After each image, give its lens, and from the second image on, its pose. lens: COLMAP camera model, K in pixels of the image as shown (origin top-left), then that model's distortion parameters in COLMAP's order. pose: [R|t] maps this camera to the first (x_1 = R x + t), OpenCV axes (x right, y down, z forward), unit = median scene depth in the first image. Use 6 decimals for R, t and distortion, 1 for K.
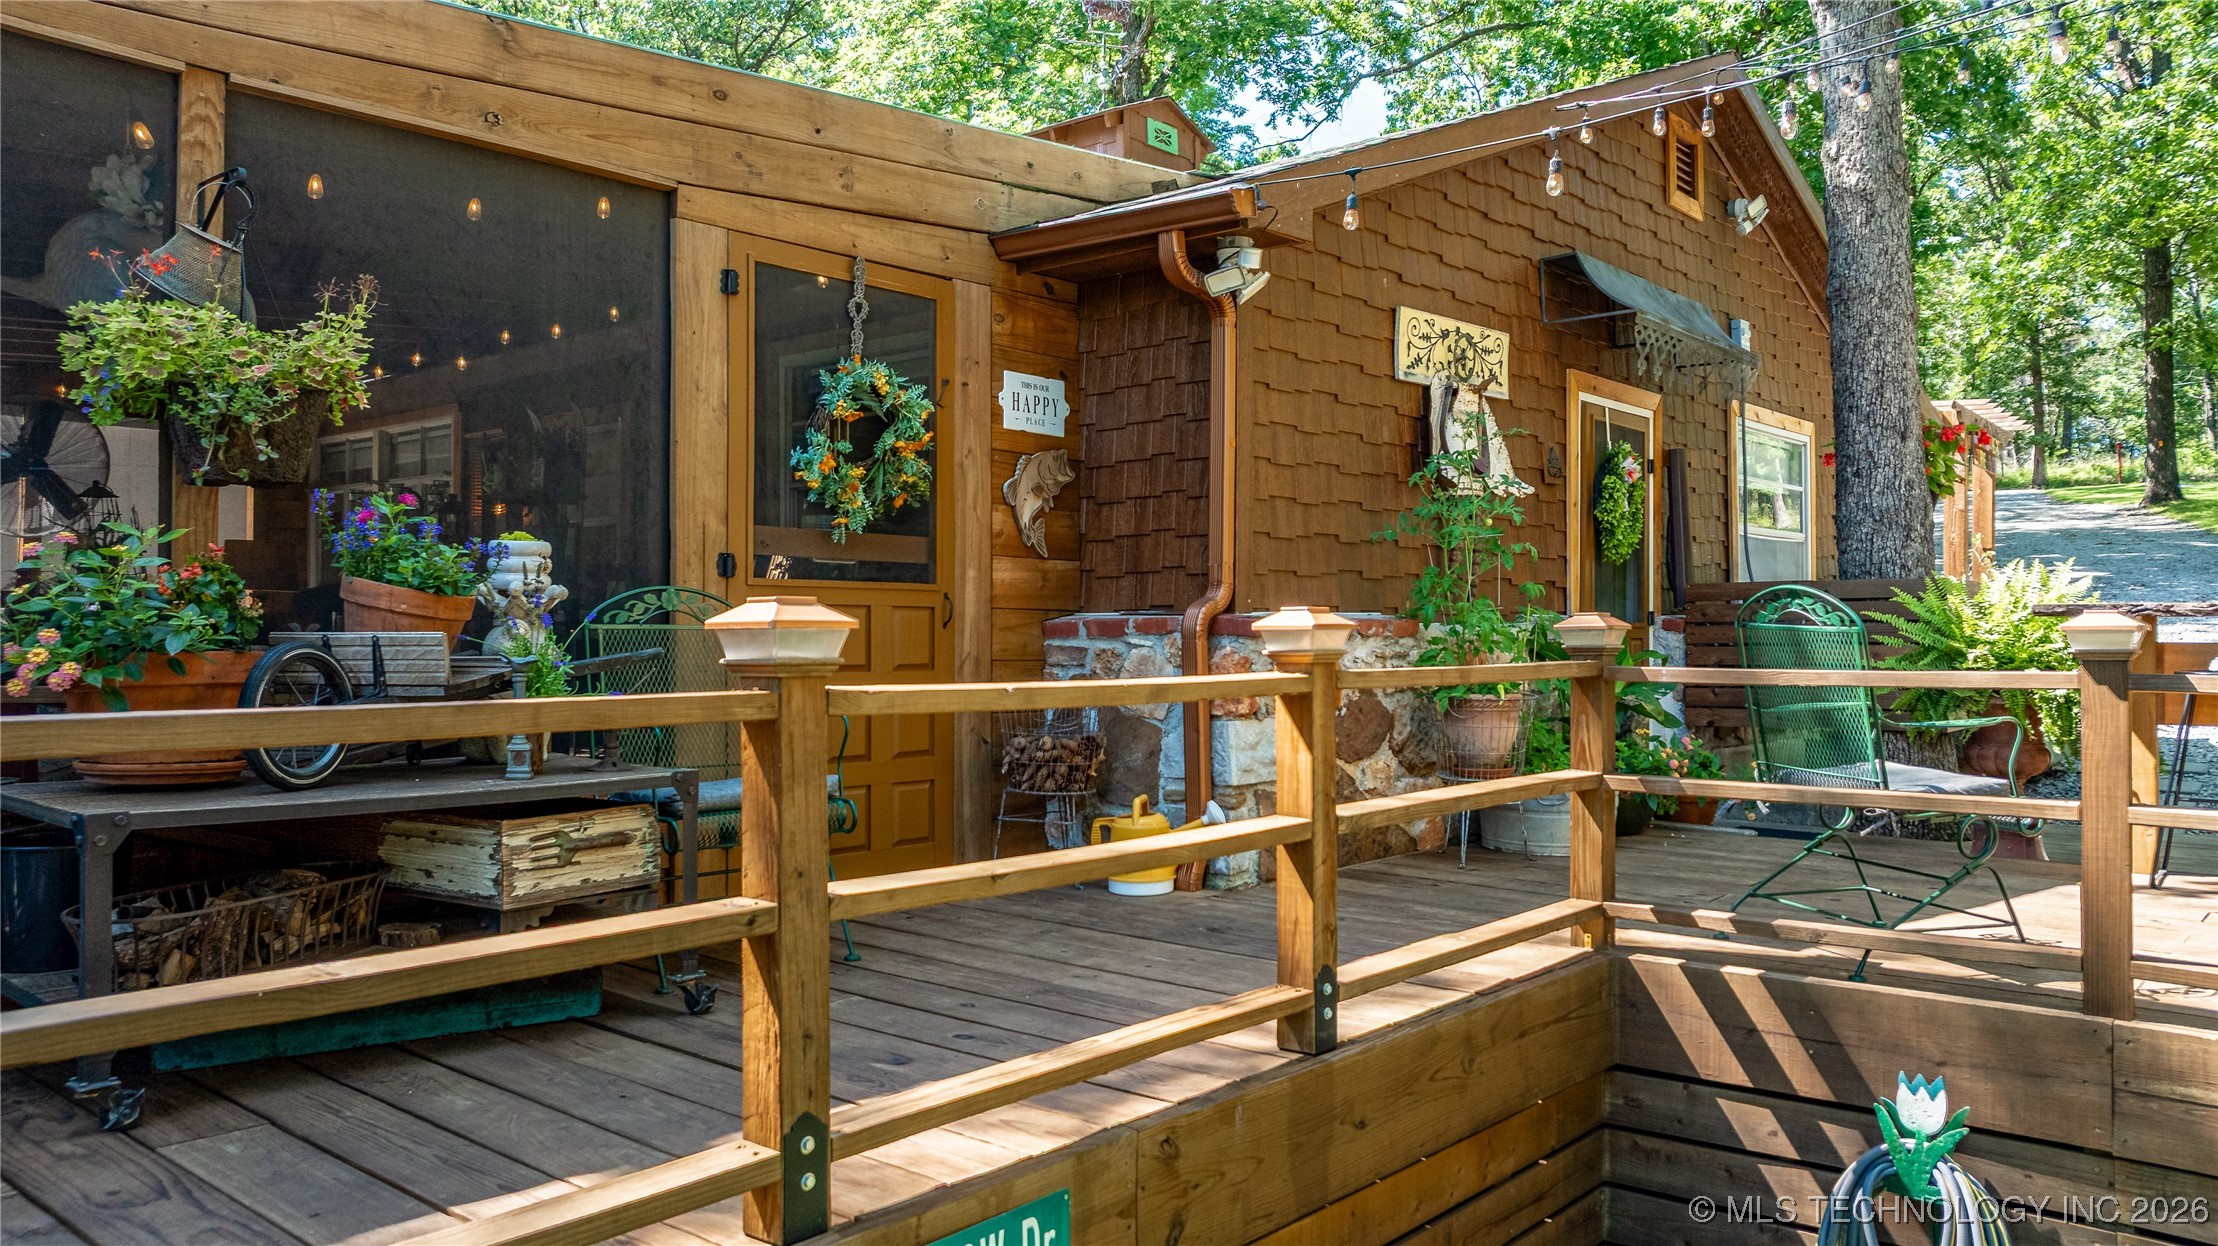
lens RADIAL K [[1584.9, 0, 1109.0], [0, 1584.9, 623.0], [0, 0, 1]] dist [-0.005162, -0.000097]
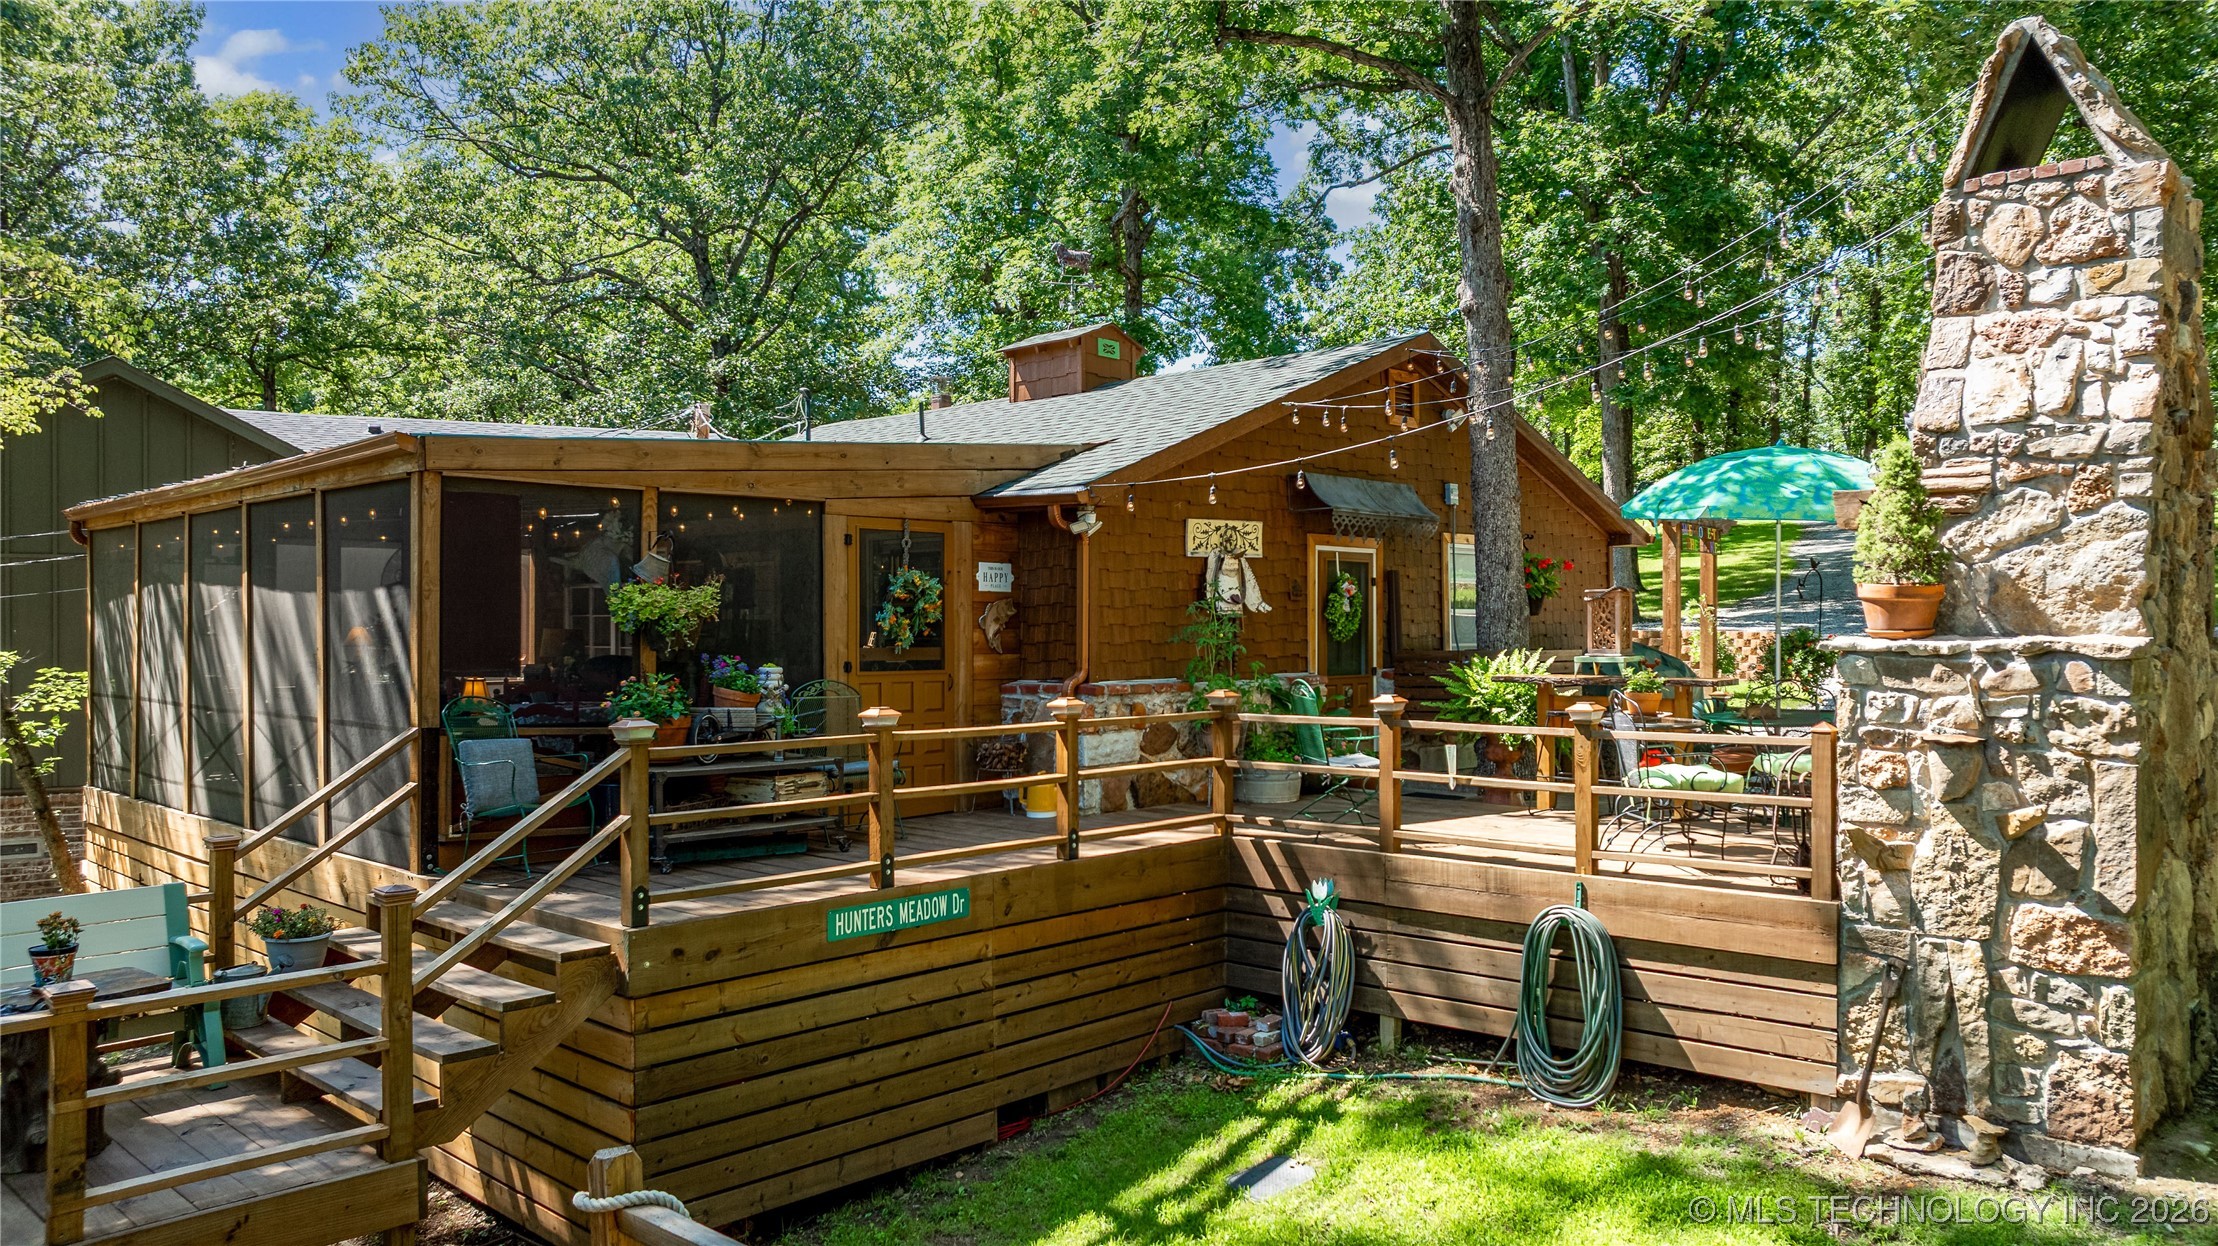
lens RADIAL K [[1545.5, 0, 1109.0], [0, 1545.5, 623.0], [0, 0, 1]] dist [-0.021970, -0.003106]
pose [[0.999307, -0.004726, -0.036927, 0.184152], [0.004712, 0.999989, -0.000466, -0.085750], [0.036929, 0.000291, 0.999318, -1.033101]]
